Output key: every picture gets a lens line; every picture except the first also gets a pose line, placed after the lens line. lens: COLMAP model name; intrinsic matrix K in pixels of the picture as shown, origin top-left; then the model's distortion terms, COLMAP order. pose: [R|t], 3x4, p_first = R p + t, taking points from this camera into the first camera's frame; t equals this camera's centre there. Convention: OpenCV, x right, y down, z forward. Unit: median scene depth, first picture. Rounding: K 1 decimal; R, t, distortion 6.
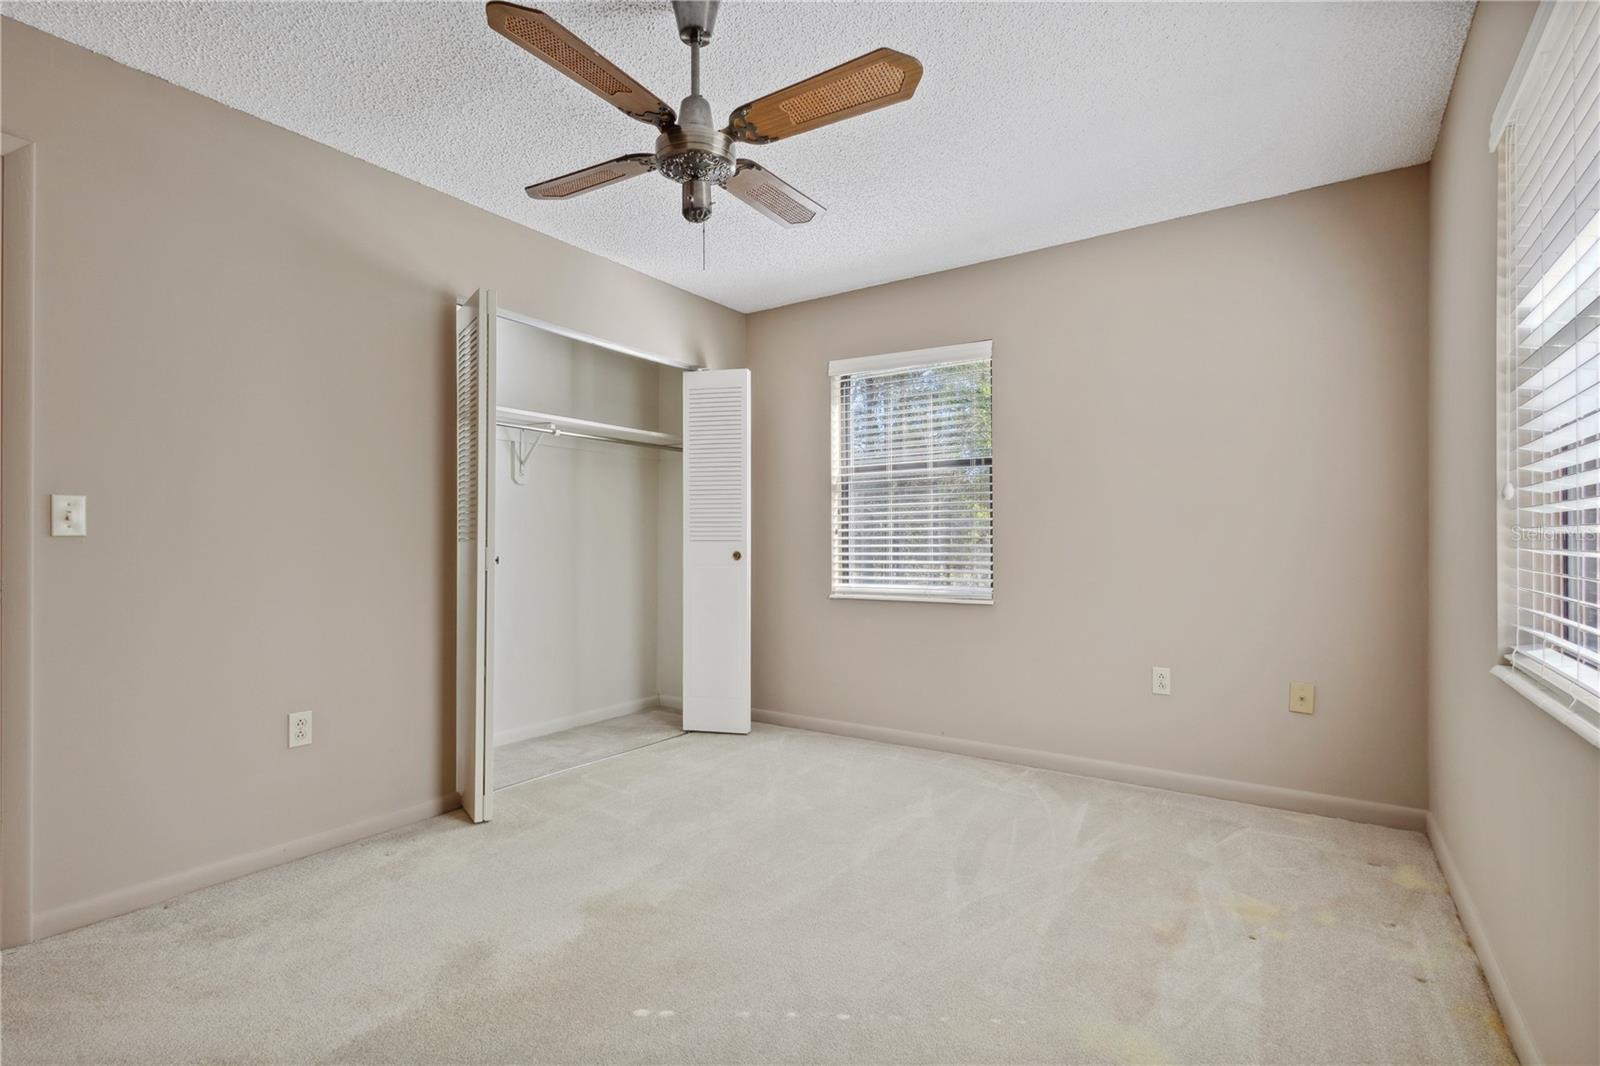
lens RADIAL K [[762.1, 0, 798.2], [0, 762.1, 546.8], [0, 0, 1]] dist [-0.000345, -0.000428]
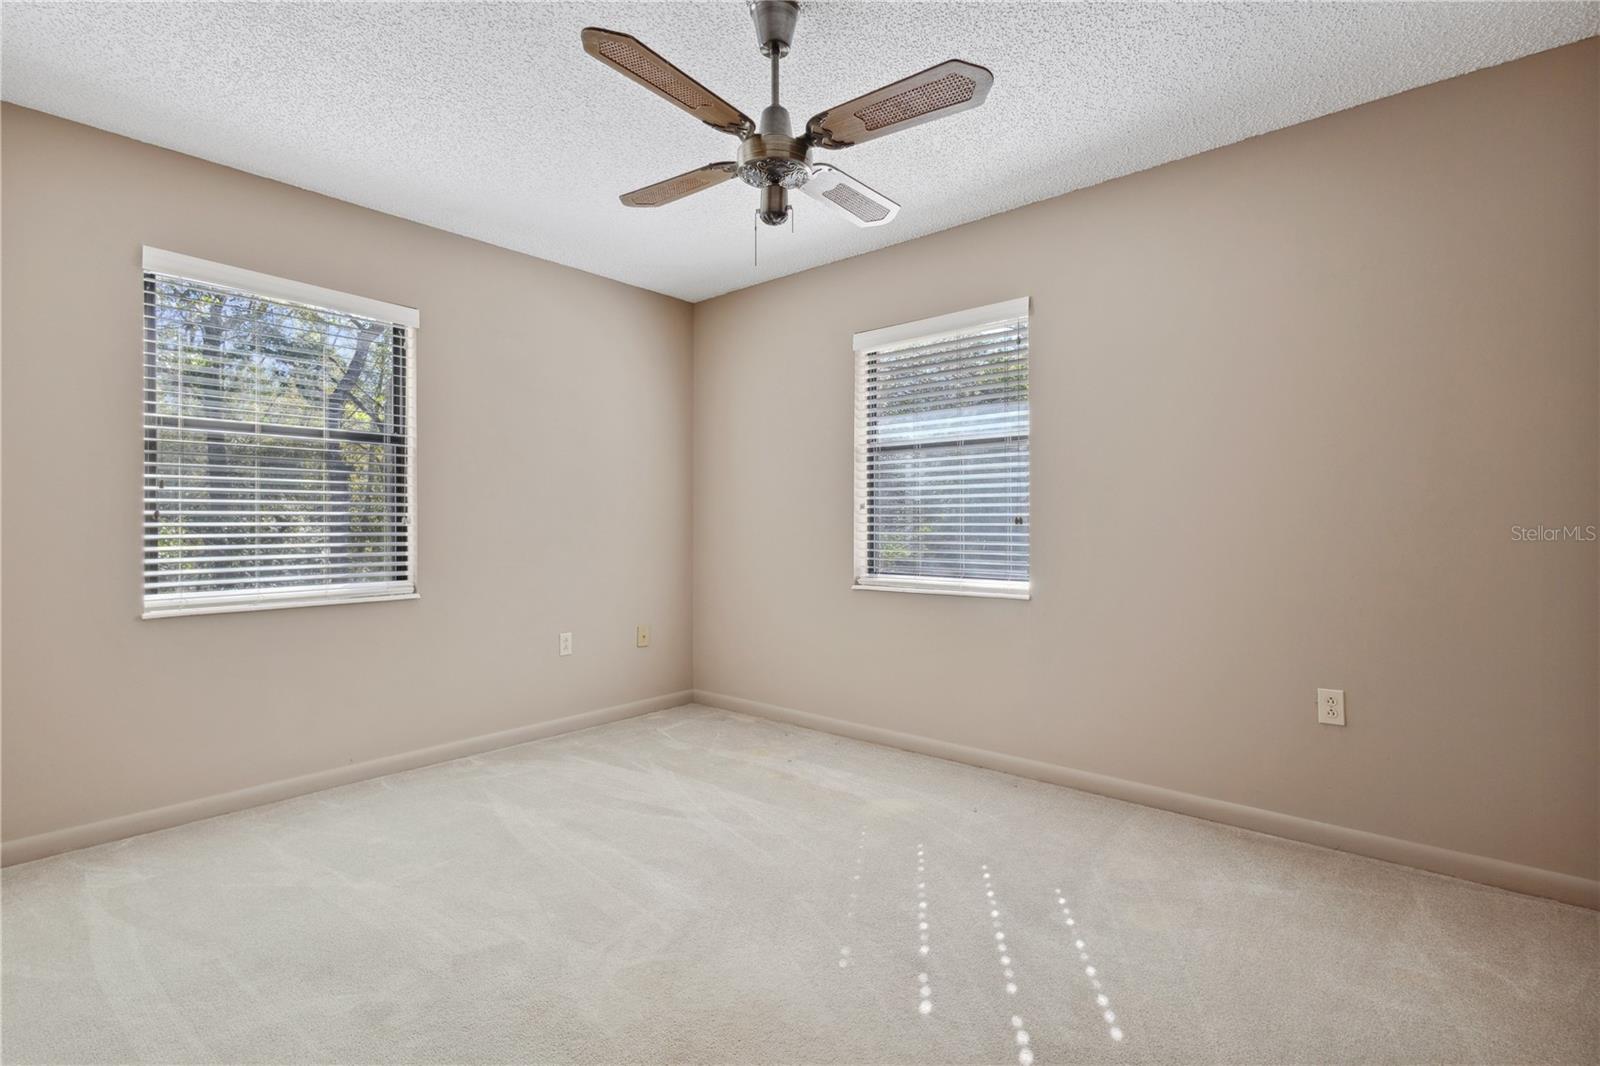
lens RADIAL K [[752.8, 0, 802.5], [0, 752.8, 538.6], [0, 0, 1]] dist [0.007756, -0.000612]
pose [[0.106916, -0.013461, 0.994177, -0.744671], [0.010574, 0.999867, 0.012401, -0.002615], [-0.994212, 0.009187, 0.107044, 0.550238]]
